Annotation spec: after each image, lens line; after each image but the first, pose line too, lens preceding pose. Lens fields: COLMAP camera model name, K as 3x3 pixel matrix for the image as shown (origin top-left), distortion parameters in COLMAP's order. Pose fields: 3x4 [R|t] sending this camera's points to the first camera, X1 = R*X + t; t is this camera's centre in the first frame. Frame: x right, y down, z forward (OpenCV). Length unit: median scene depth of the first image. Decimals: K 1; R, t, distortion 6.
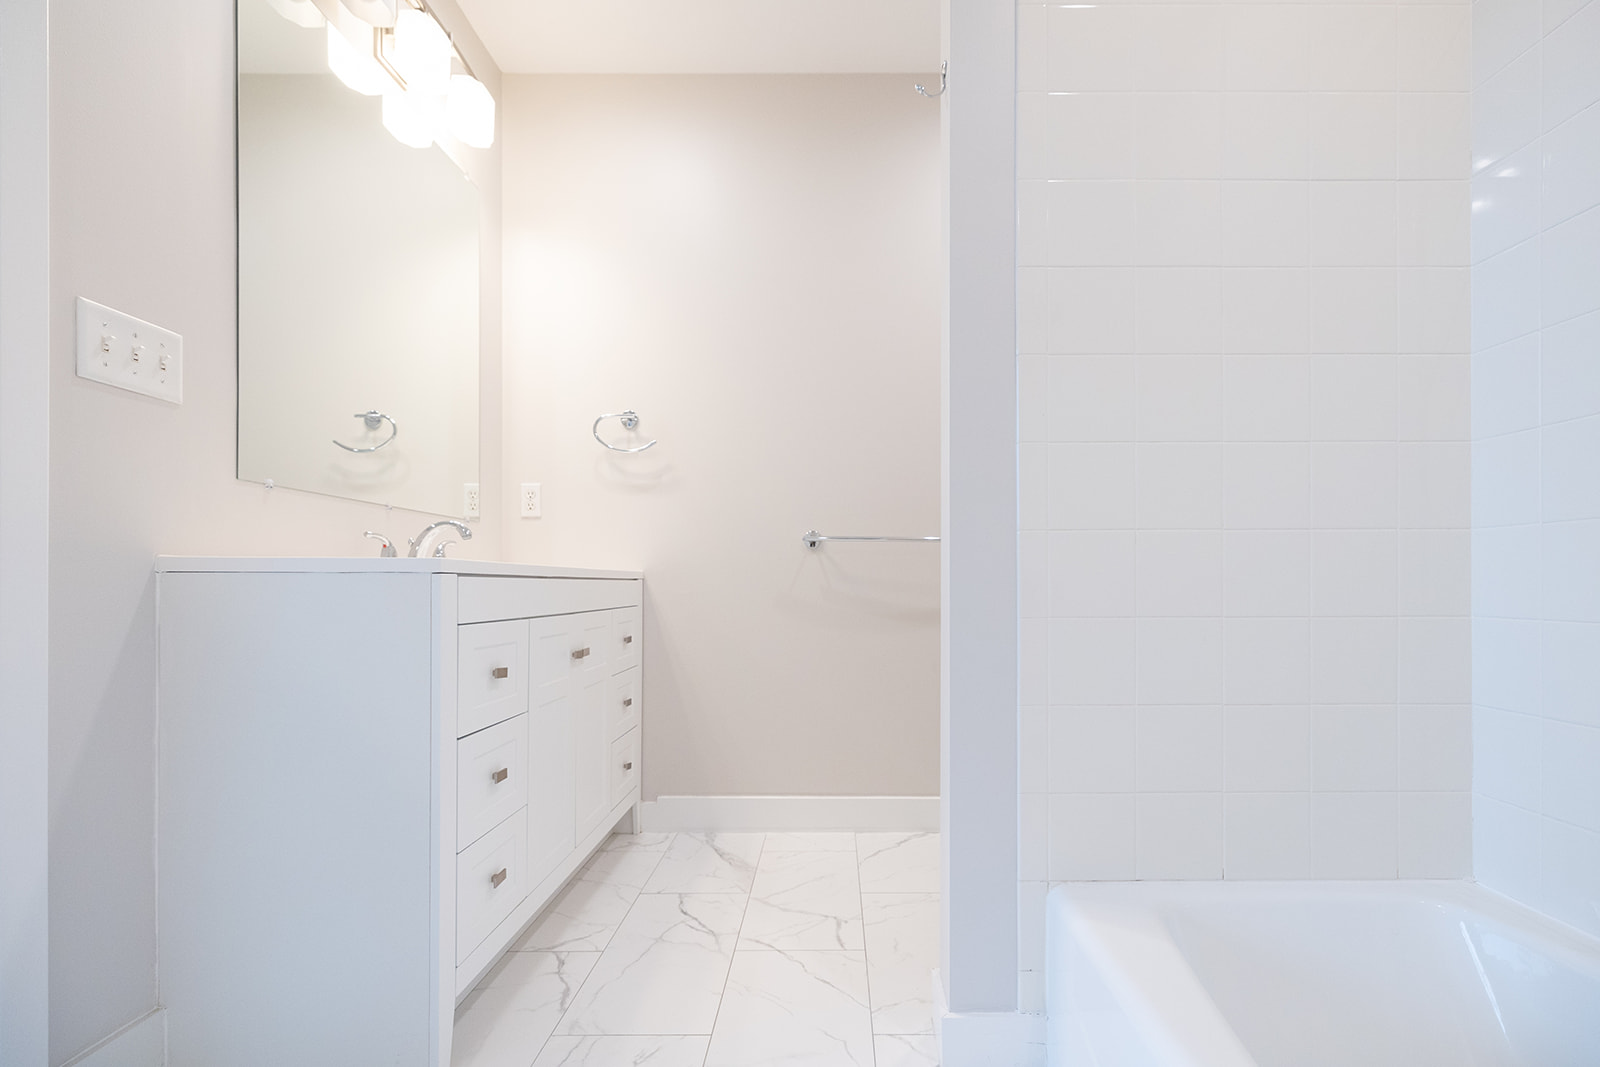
lens RADIAL K [[699.1, 0, 800.0], [0, 699.1, 533.5], [0, 0, 1]] dist [0.001802, -0.000796]
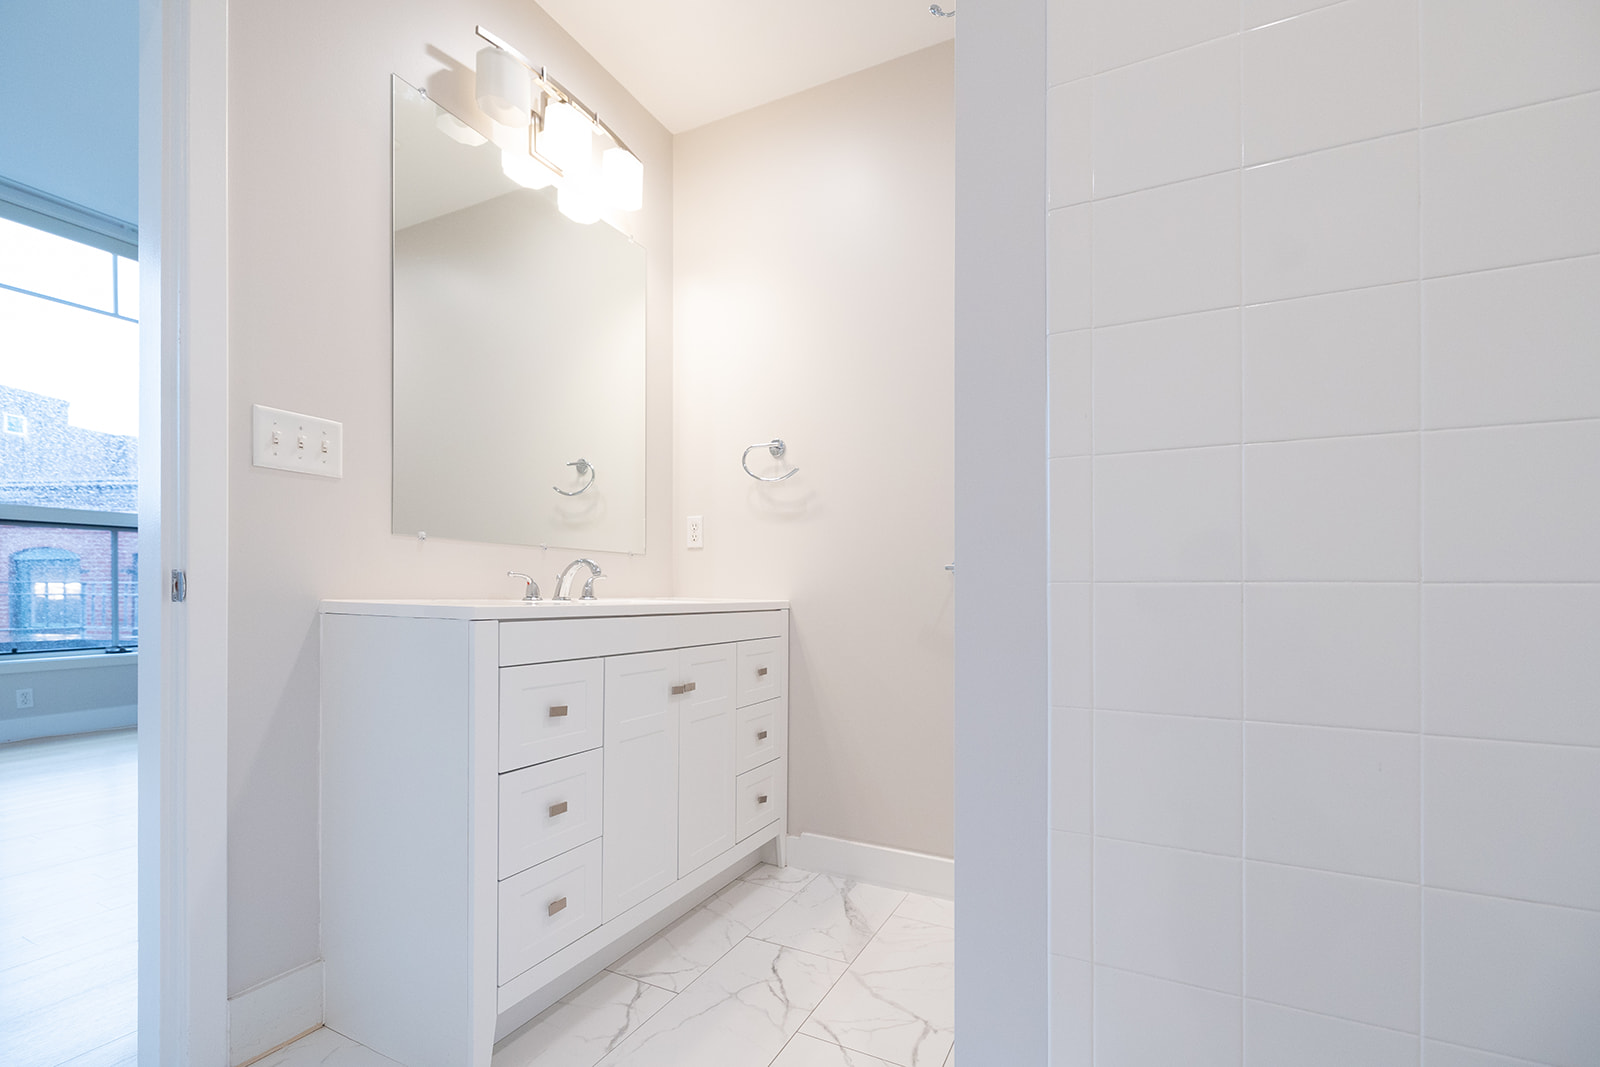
lens RADIAL K [[679.3, 0, 800.0], [0, 679.3, 546.4], [0, 0, 1]] dist [-0.000189, 0.000338]
pose [[0.898431, -0.019966, -0.438660, 0.228815], [0.024015, 0.999705, 0.003683, -0.028210], [0.438457, -0.013844, 0.898646, 0.159035]]
